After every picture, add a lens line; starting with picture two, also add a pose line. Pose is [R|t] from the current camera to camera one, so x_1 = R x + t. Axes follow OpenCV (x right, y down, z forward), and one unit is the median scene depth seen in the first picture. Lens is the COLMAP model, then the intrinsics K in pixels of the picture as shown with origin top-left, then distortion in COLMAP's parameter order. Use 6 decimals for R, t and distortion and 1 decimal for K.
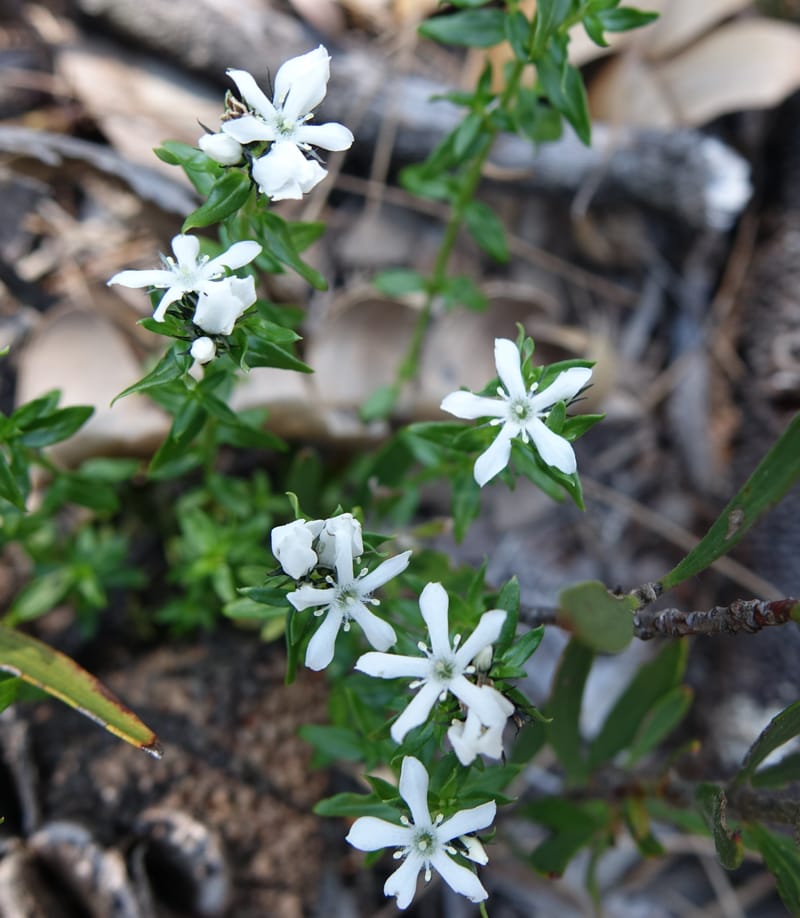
lens RADIAL K [[1015.5, 0, 400.0], [0, 1015.5, 459.0], [0, 0, 1]] dist [-0.013260, -0.021663]
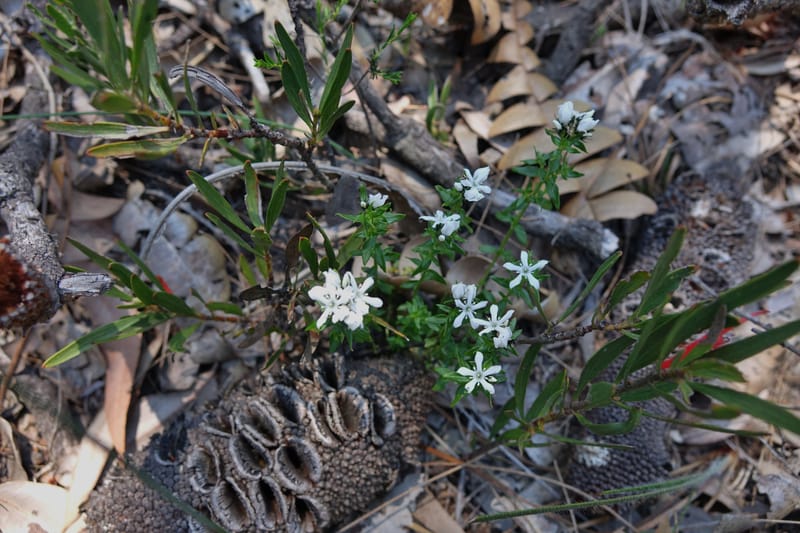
lens RADIAL K [[413.9, 0, 400.0], [0, 413.9, 266.5], [0, 0, 1]] dist [-0.066750, 0.000019]
pose [[0.965492, 0.189109, -0.179064, -0.030832], [-0.216178, 0.965362, -0.146094, 0.150962], [0.145233, 0.179763, 0.972930, -0.284578]]
